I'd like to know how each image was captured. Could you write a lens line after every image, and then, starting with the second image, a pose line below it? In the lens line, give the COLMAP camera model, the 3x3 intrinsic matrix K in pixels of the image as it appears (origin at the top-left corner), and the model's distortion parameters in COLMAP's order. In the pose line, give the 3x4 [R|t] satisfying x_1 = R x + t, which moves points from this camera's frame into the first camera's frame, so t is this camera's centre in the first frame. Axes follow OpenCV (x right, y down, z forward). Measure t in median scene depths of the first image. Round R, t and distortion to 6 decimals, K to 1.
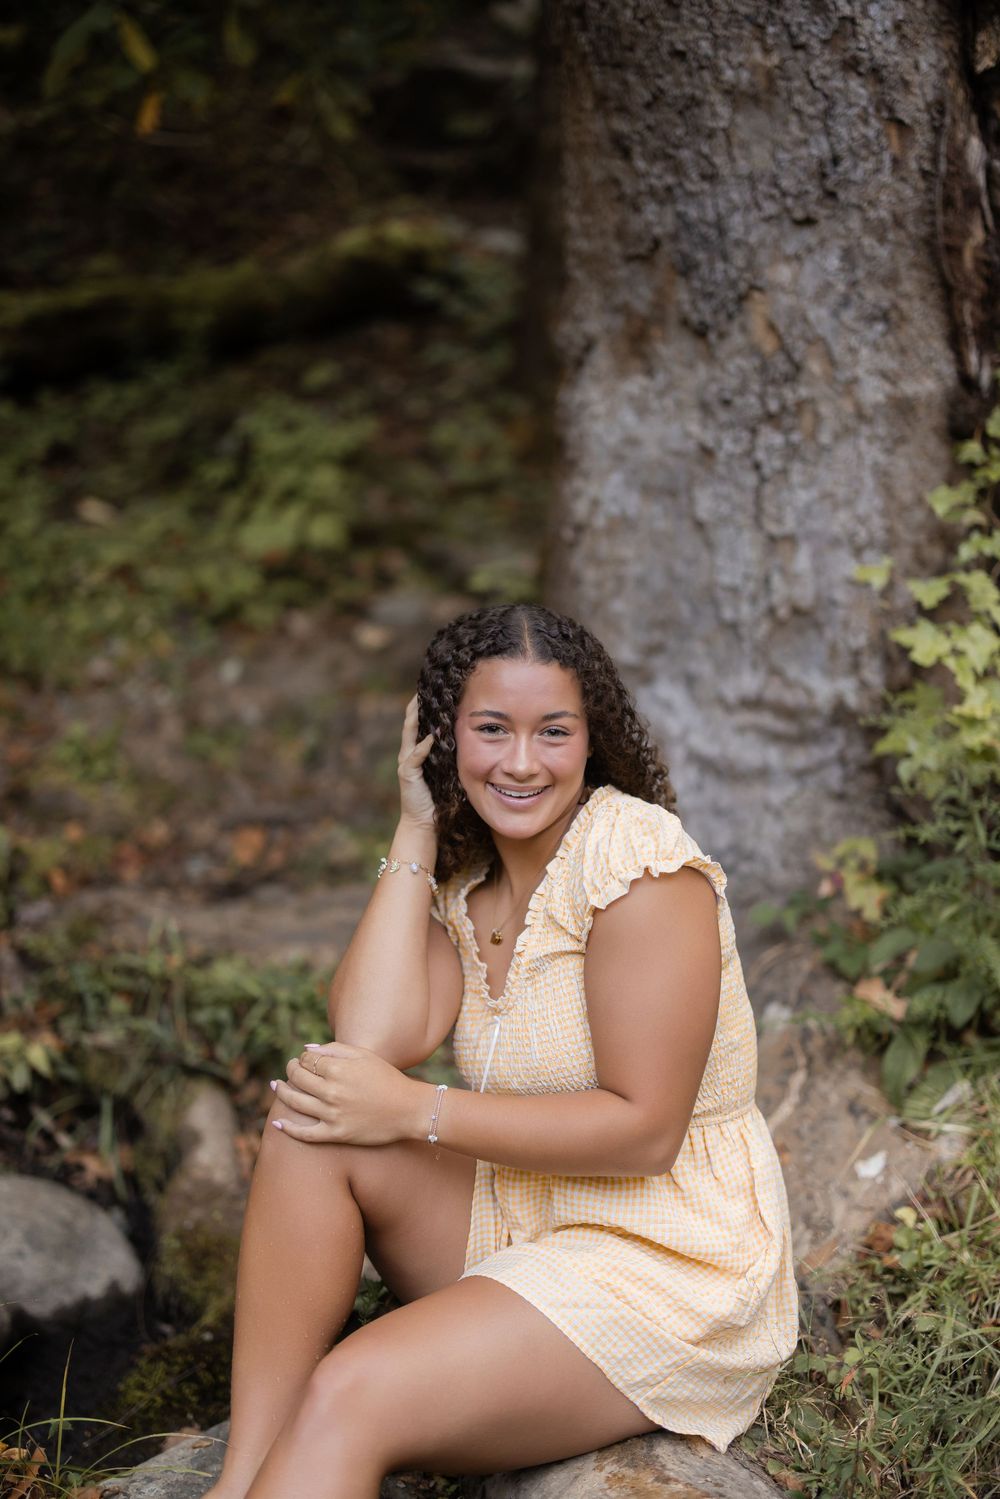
lens RADIAL K [[2020.1, 0, 496.7], [0, 2020.1, 749.0], [0, 0, 1]] dist [-0.038845, 0.000000]
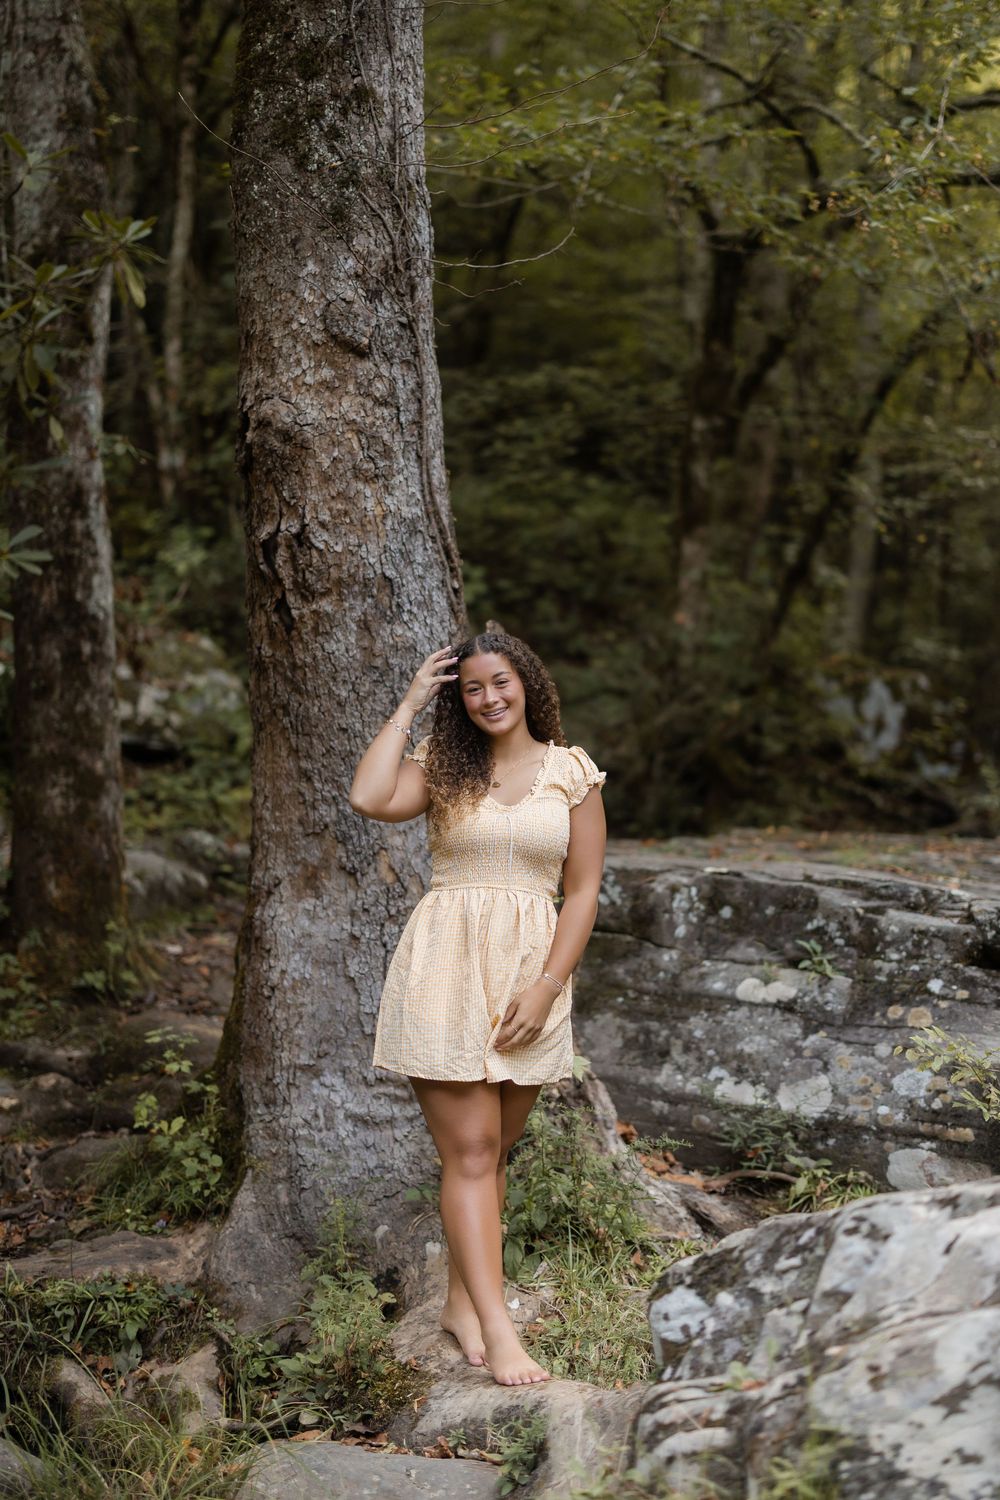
lens RADIAL K [[2021.4, 0, 501.3], [0, 2021.4, 749.8], [0, 0, 1]] dist [-0.038845, 0.000000]
pose [[0.909991, -0.005211, 0.414596, -0.537314], [0.117205, 0.962373, -0.245155, 0.152045], [-0.397718, 0.271681, 0.876361, -0.696123]]
